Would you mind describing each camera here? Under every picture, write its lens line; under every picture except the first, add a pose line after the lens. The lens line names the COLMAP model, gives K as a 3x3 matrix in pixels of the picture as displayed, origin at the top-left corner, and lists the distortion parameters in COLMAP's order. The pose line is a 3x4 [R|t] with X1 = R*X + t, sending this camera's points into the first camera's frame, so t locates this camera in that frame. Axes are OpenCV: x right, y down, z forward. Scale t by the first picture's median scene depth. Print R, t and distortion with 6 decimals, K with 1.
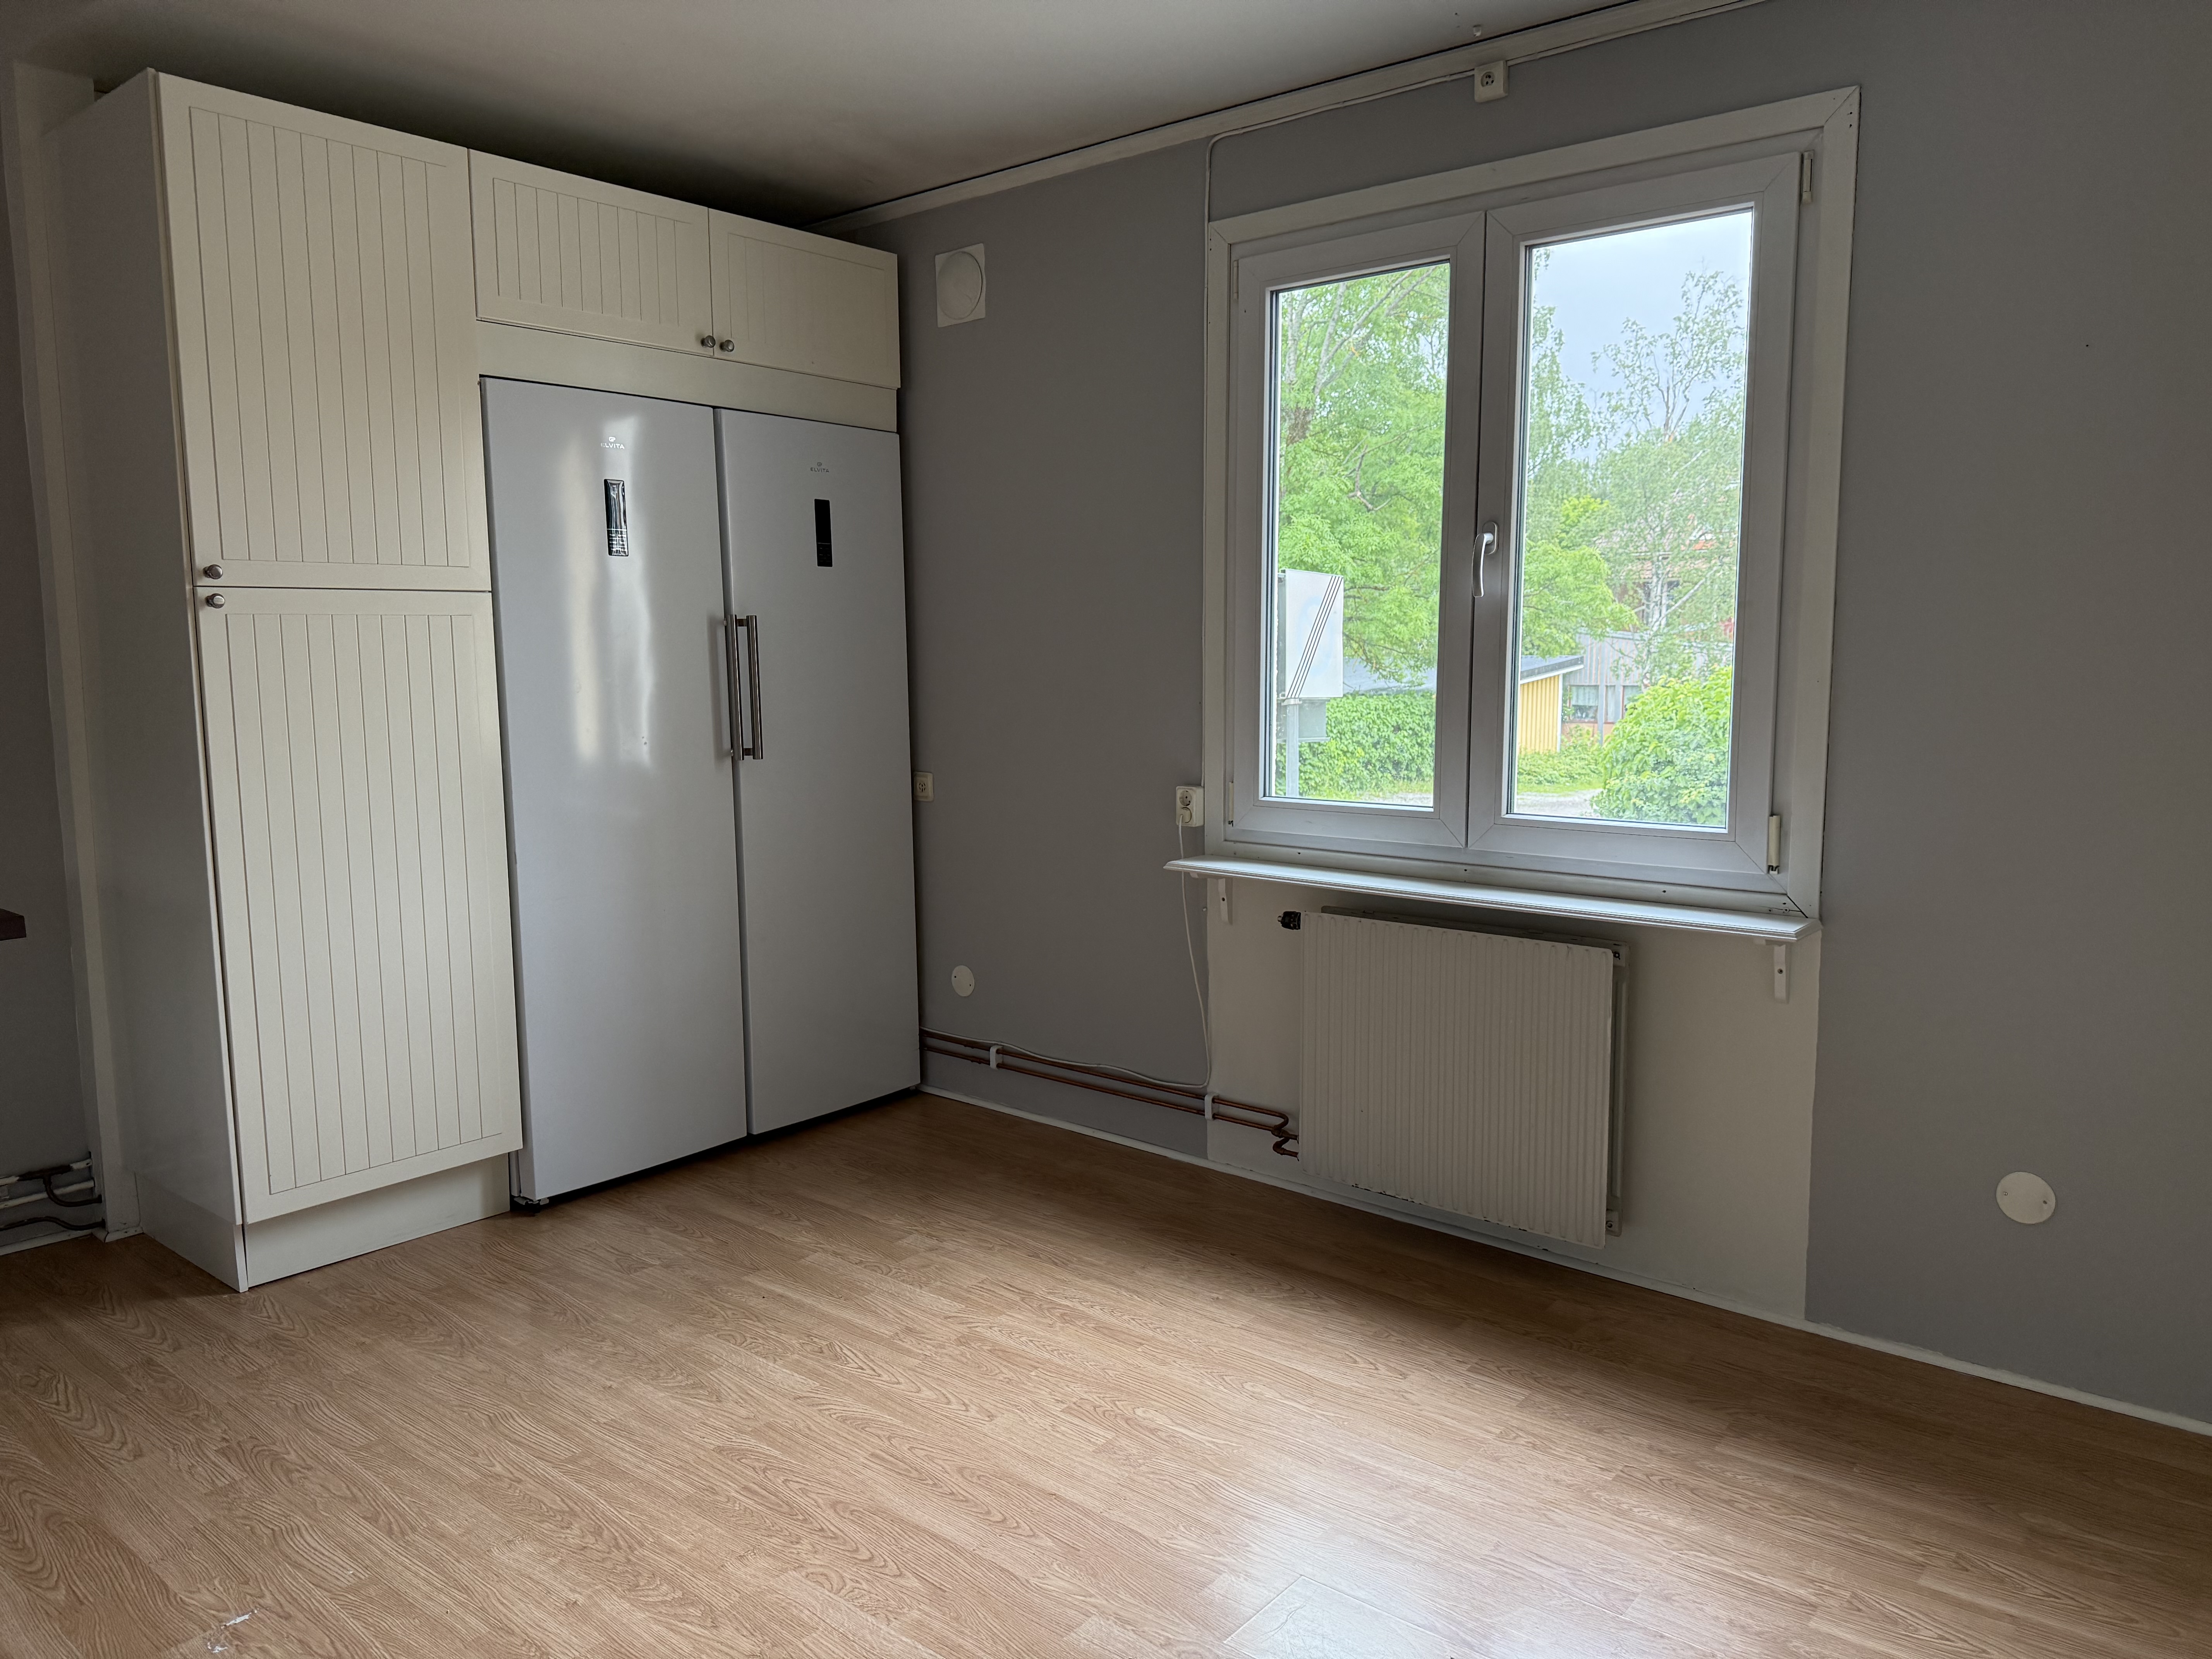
lens RADIAL K [[1562.2, 0, 1104.4], [0, 1562.2, 831.2], [0, 0, 1]] dist [0.006557, -0.000852]
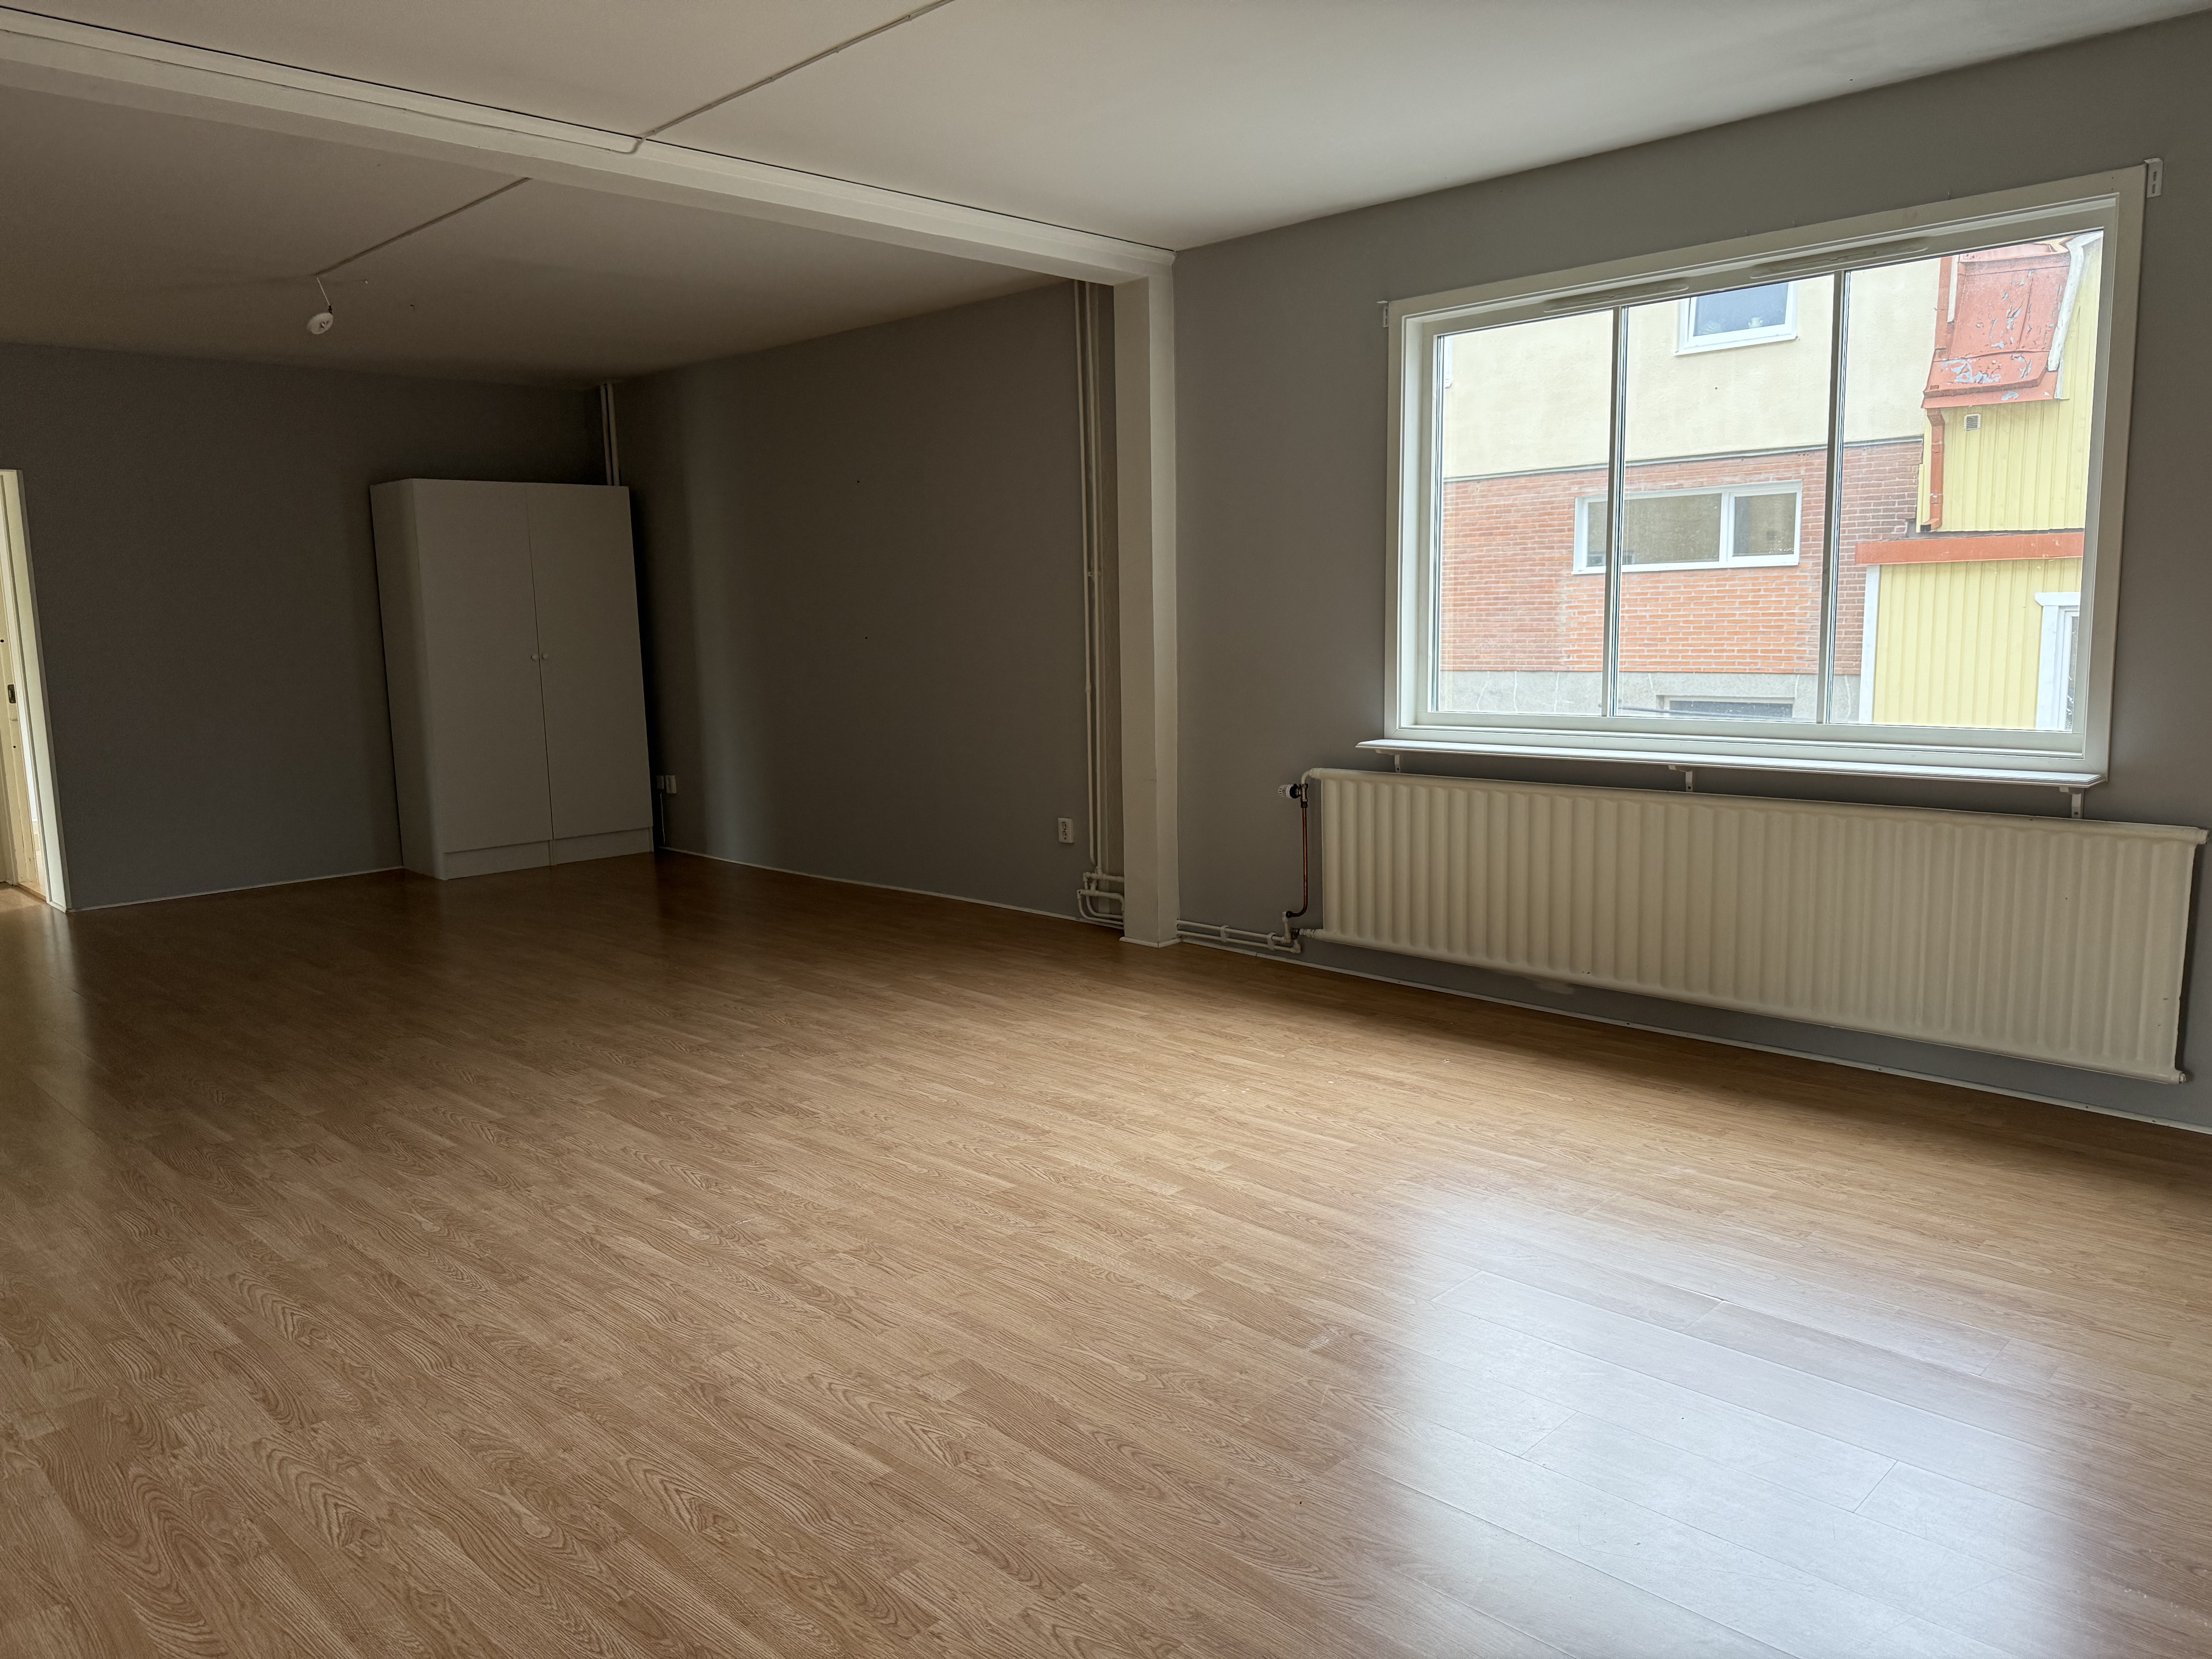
lens RADIAL K [[1562.2, 0, 1102.9], [0, 1562.2, 831.2], [0, 0, 1]] dist [0.006557, -0.000852]
pose [[-0.995587, 0.021646, 0.091317, -1.272761], [0.044156, 0.966649, 0.252270, -0.235151], [-0.082811, 0.255189, -0.963339, 1.841450]]
